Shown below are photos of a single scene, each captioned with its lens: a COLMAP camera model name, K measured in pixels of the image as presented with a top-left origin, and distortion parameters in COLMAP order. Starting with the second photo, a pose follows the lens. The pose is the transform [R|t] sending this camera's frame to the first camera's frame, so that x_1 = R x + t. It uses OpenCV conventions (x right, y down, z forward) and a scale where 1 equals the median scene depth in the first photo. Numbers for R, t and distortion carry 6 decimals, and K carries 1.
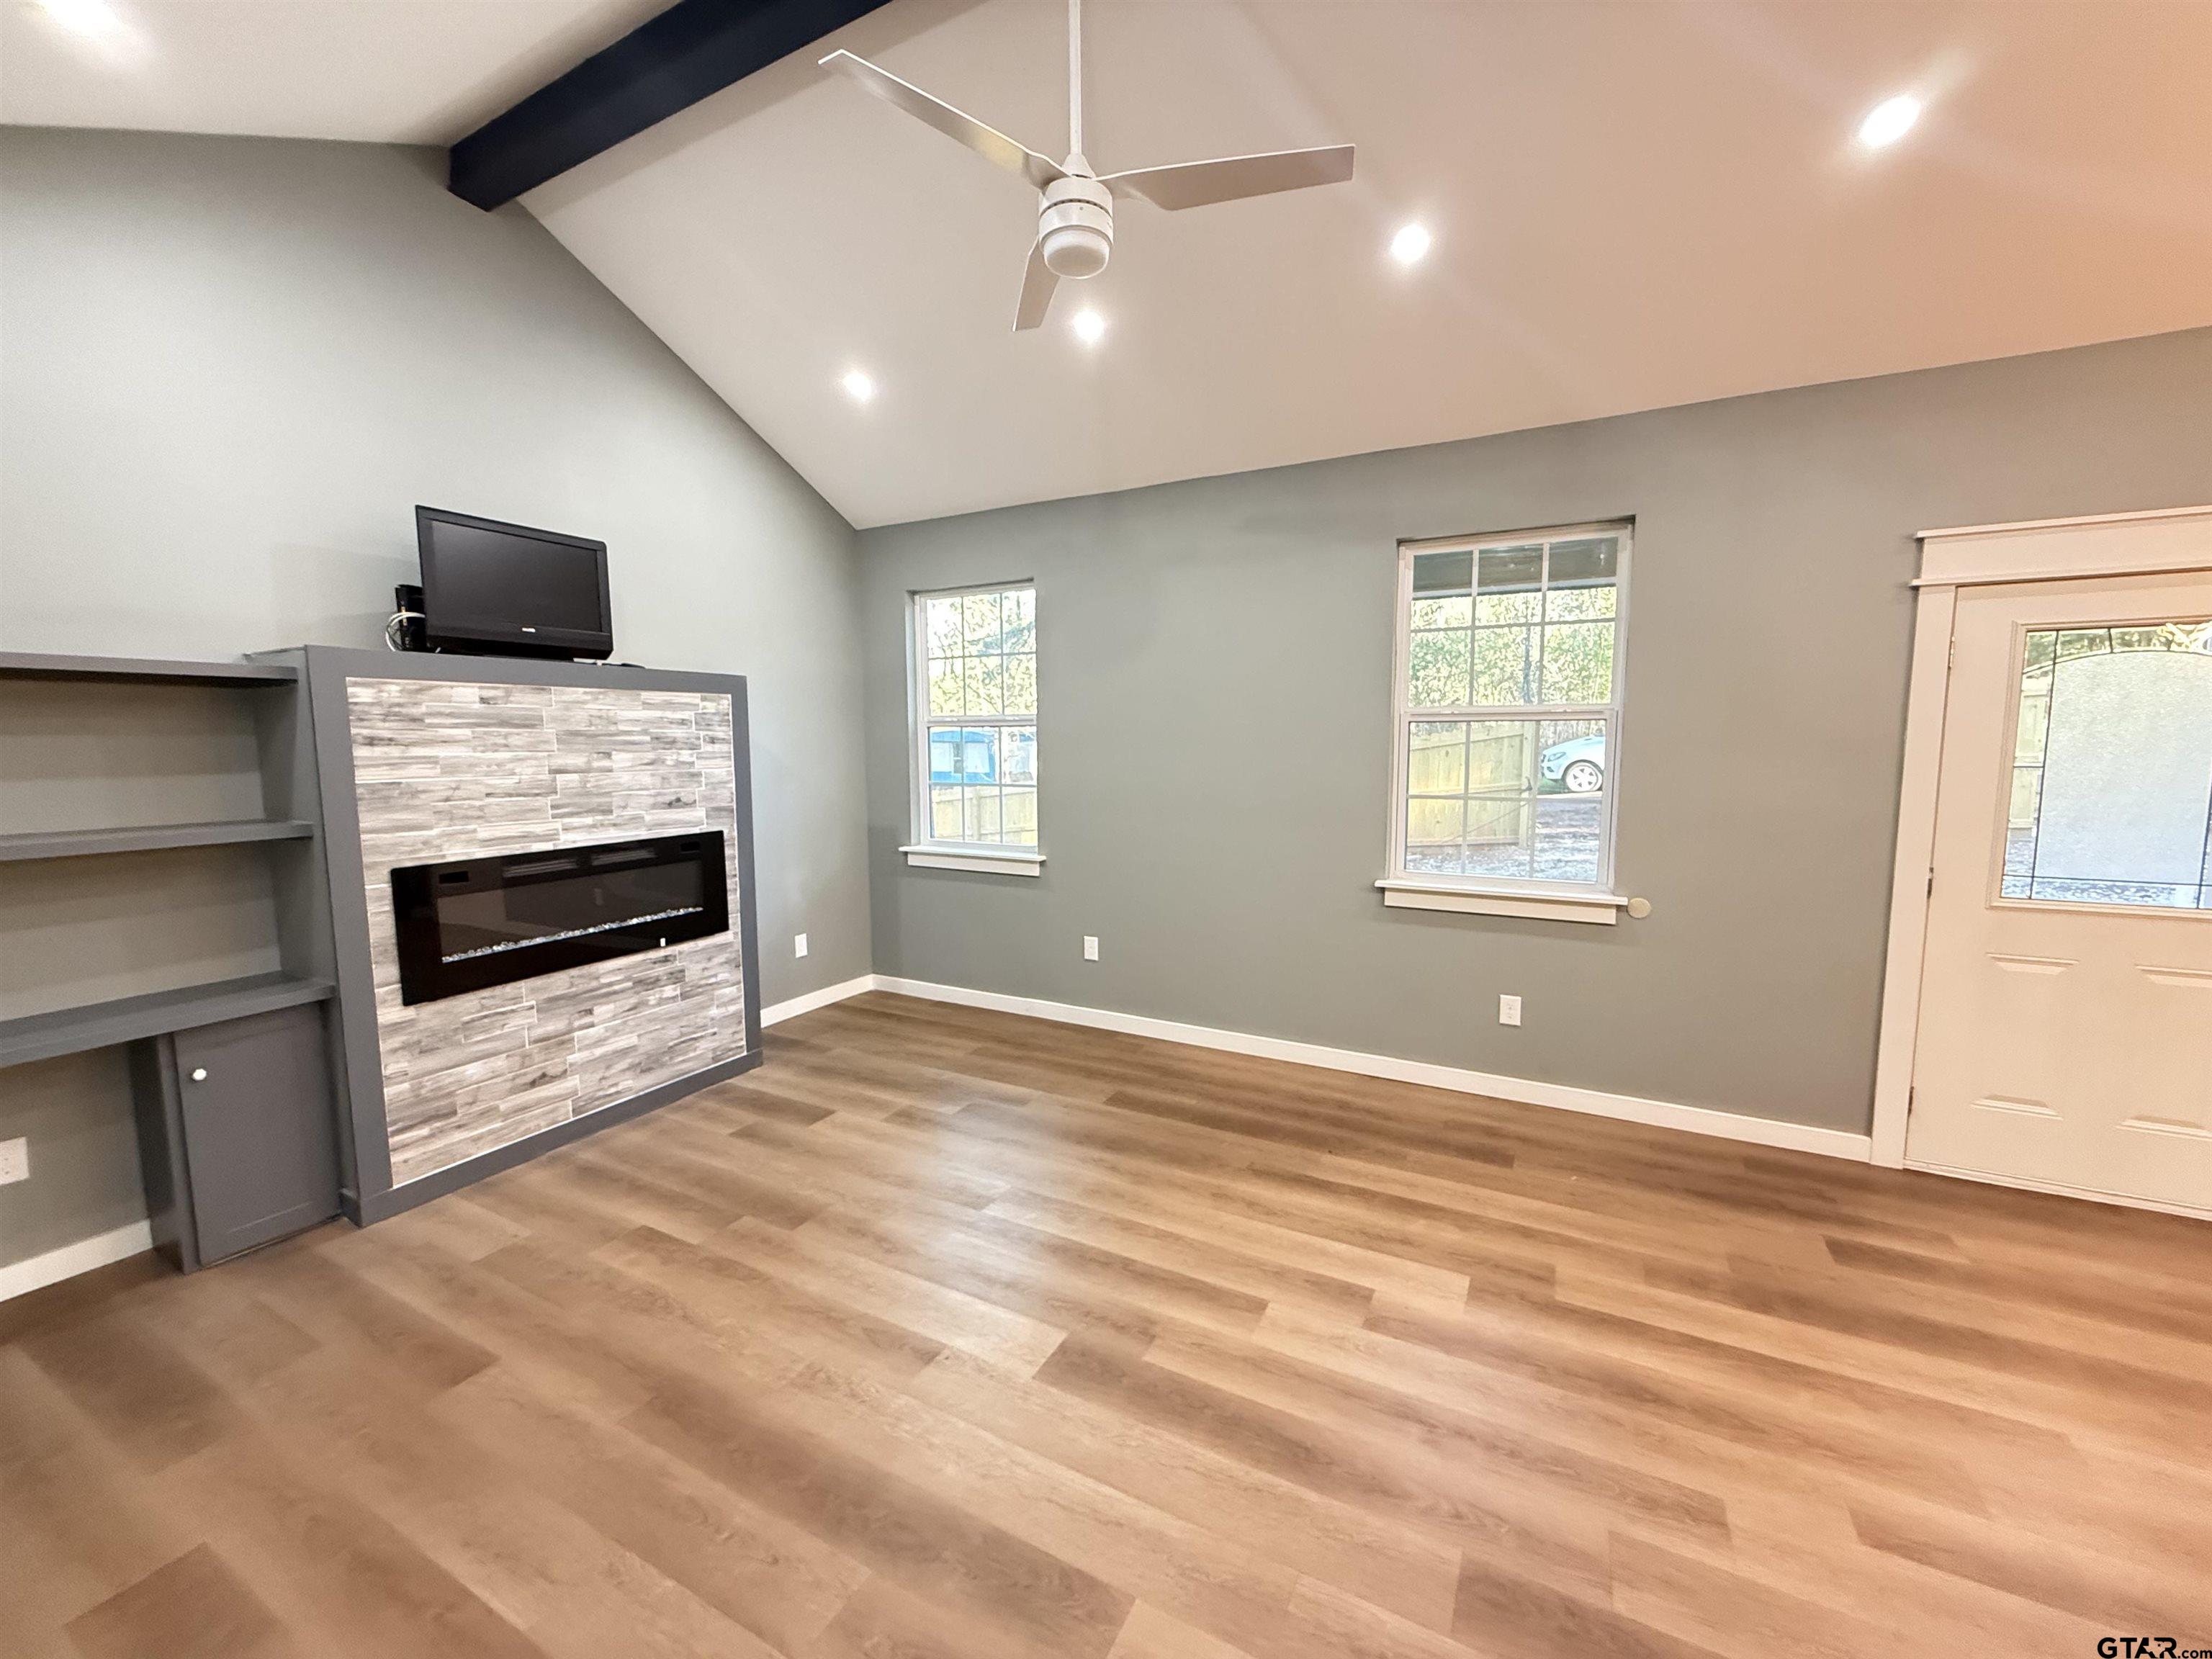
lens RADIAL K [[879.2, 0, 1100.1], [0, 879.2, 829.4], [0, 0, 1]] dist [-0.000771, -0.000288]
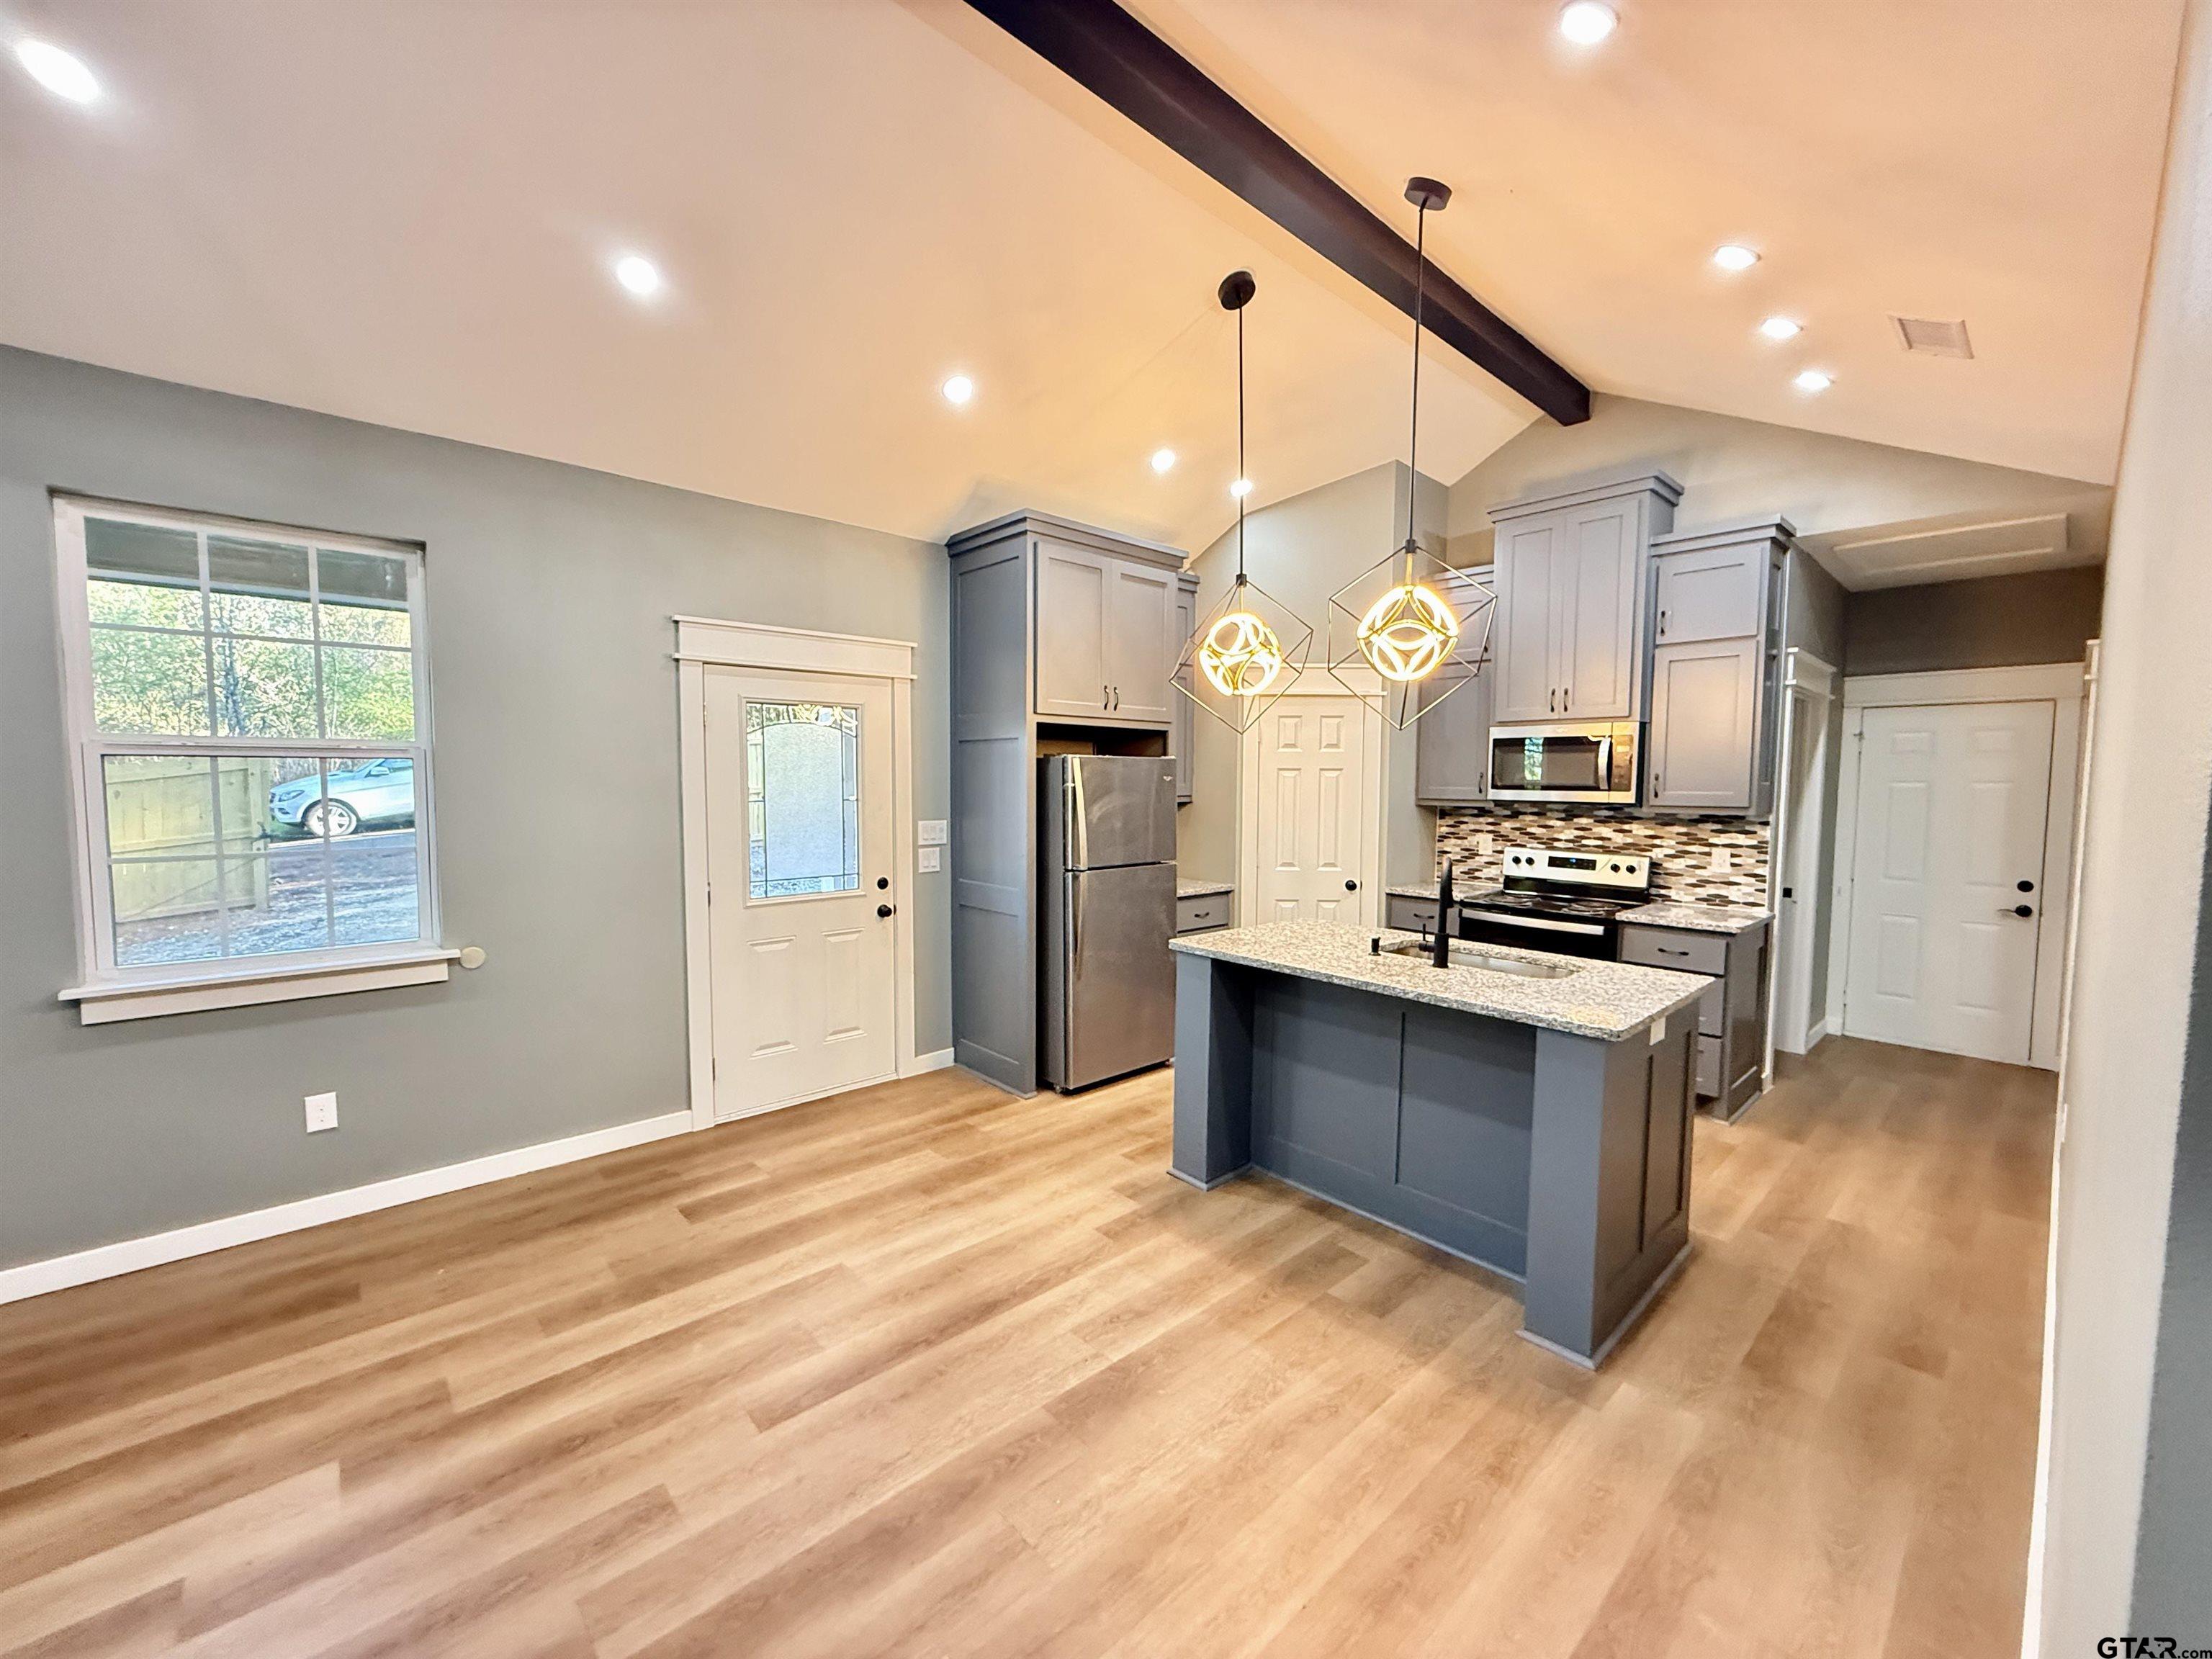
lens RADIAL K [[876.5, 0, 1102.7], [0, 876.5, 828.9], [0, 0, 1]] dist [0.001872, -0.000006]
pose [[0.338892, -0.050932, 0.939446, -0.043828], [0.090106, 0.995701, 0.021477, -0.008813], [-0.936500, 0.077372, 0.342025, 0.029169]]
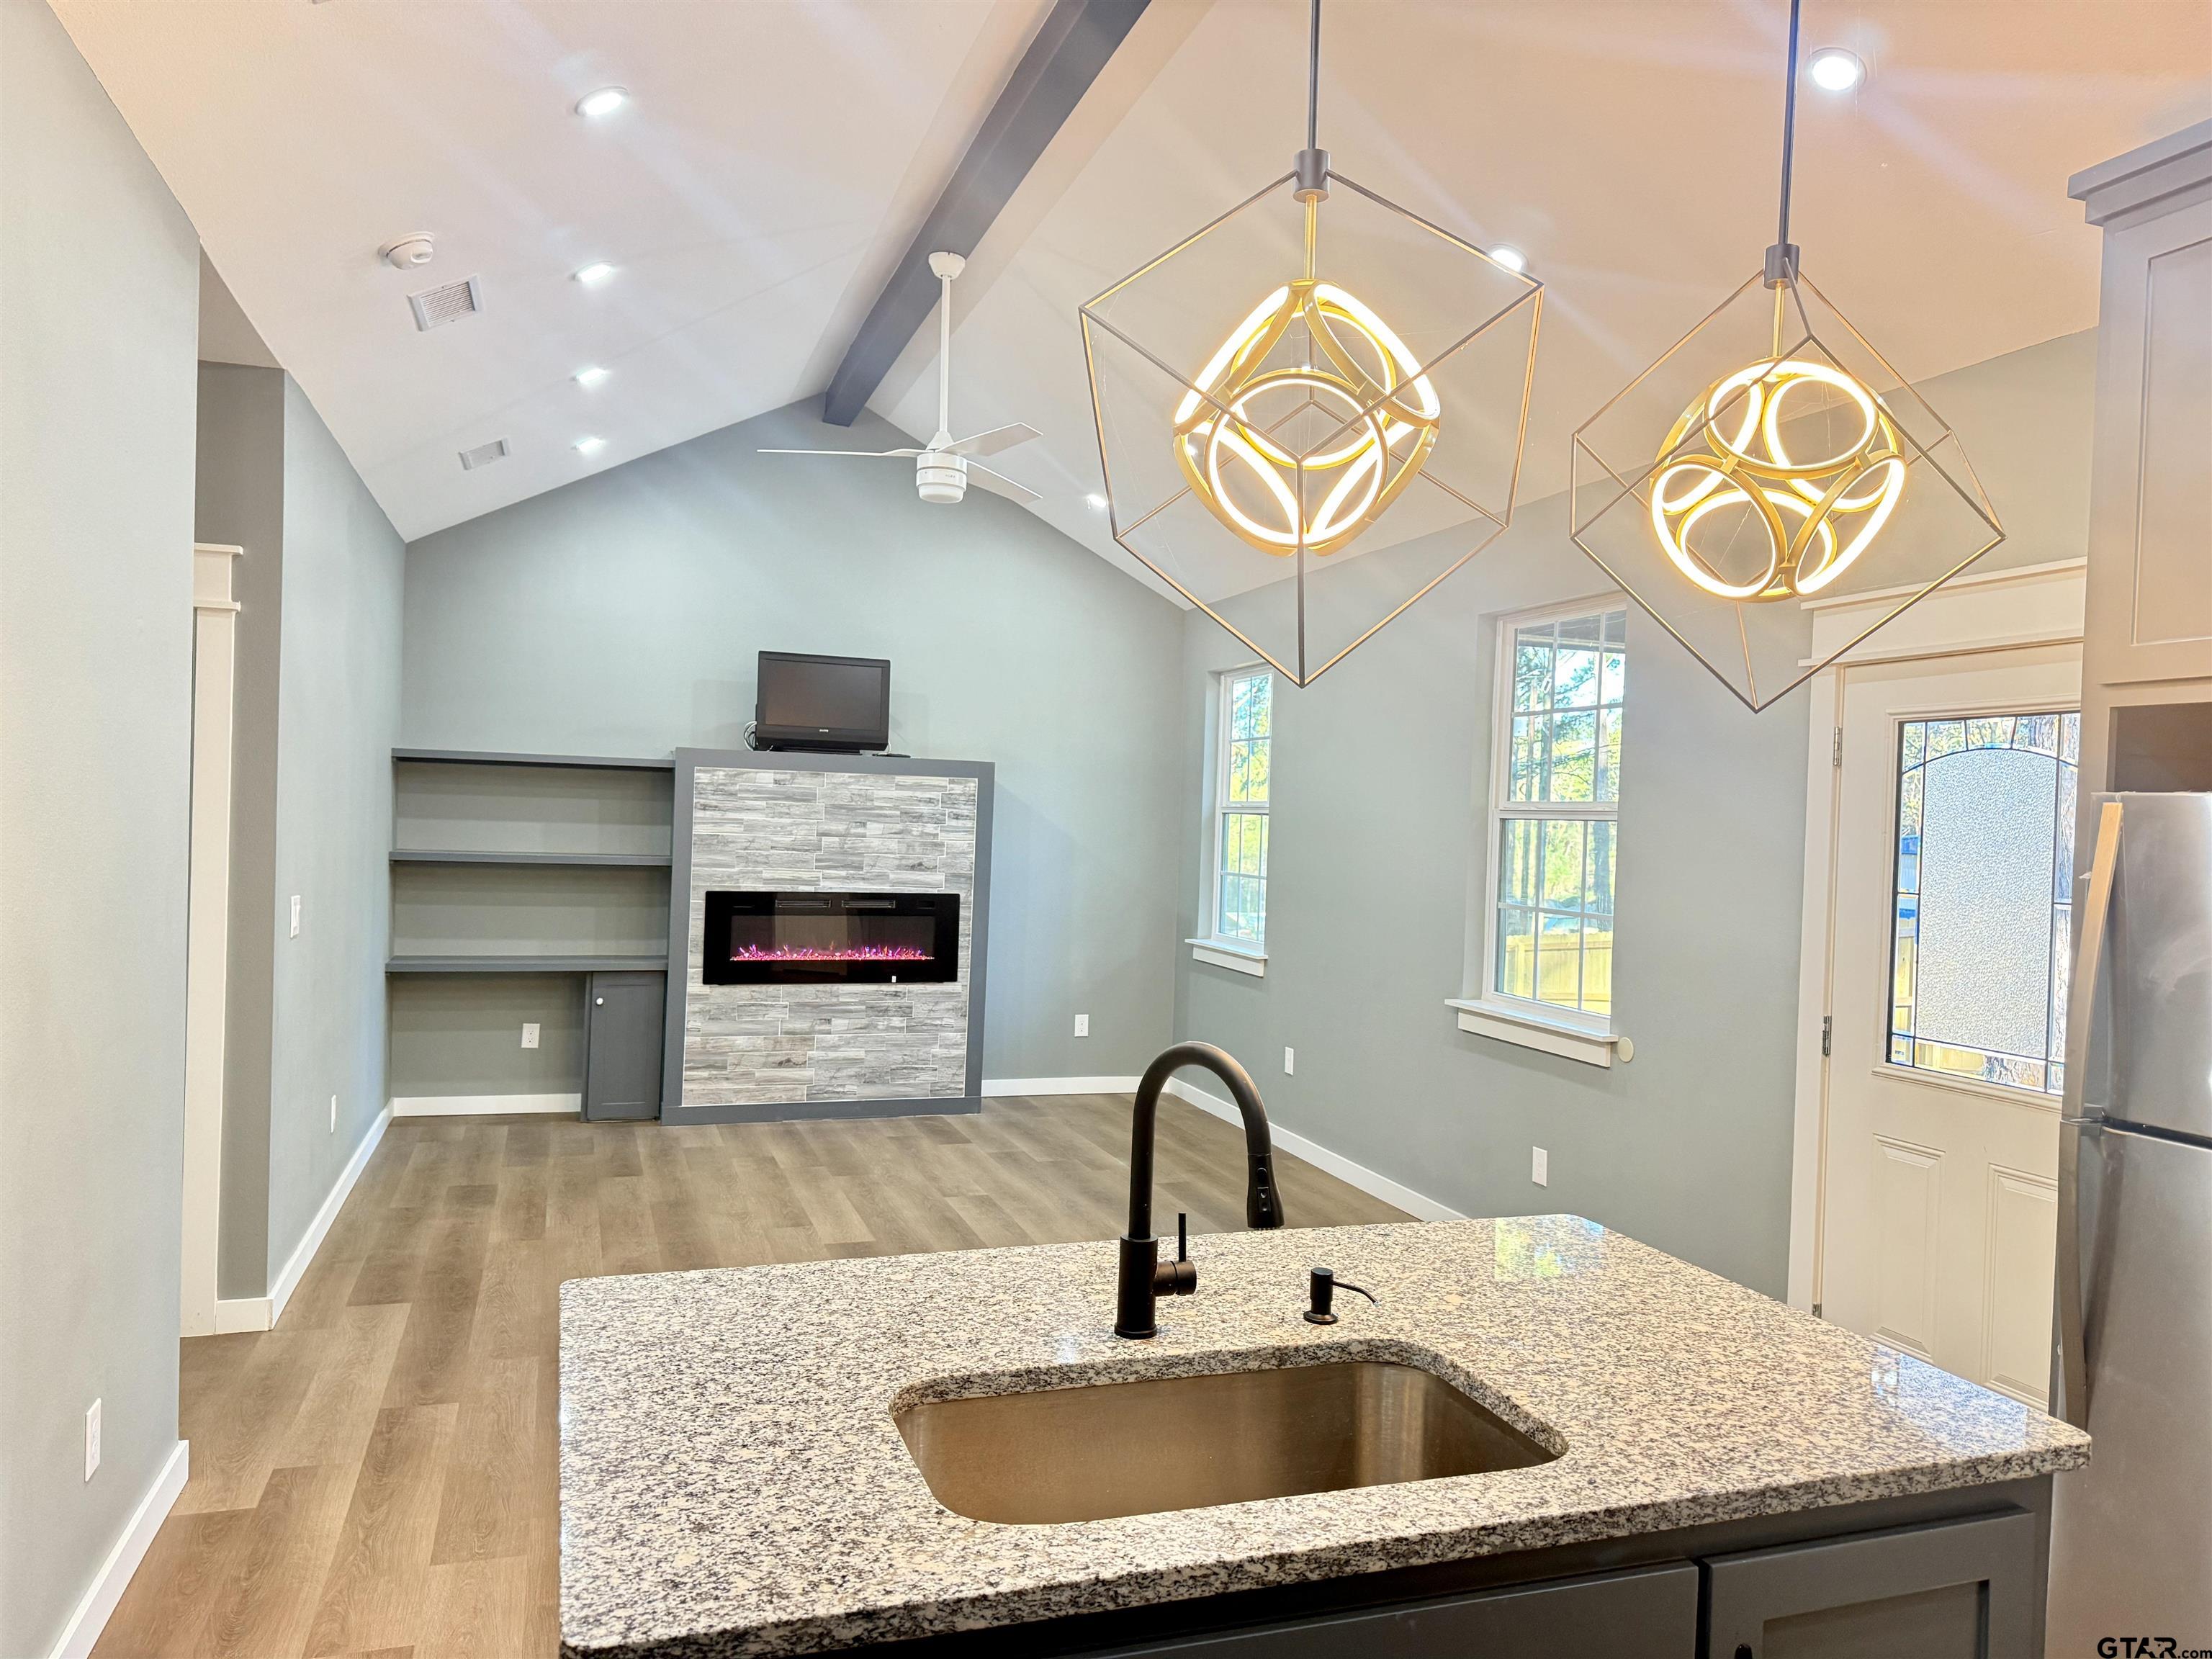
lens RADIAL K [[1537.0, 0, 1143.3], [0, 1537.0, 826.8], [0, 0, 1]] dist [0.079347, -0.095038]
pose [[0.748269, 0.033867, -0.662530, 1.327347], [-0.107566, 0.991674, -0.070794, 0.037262], [0.654617, 0.124239, 0.745682, -0.445065]]
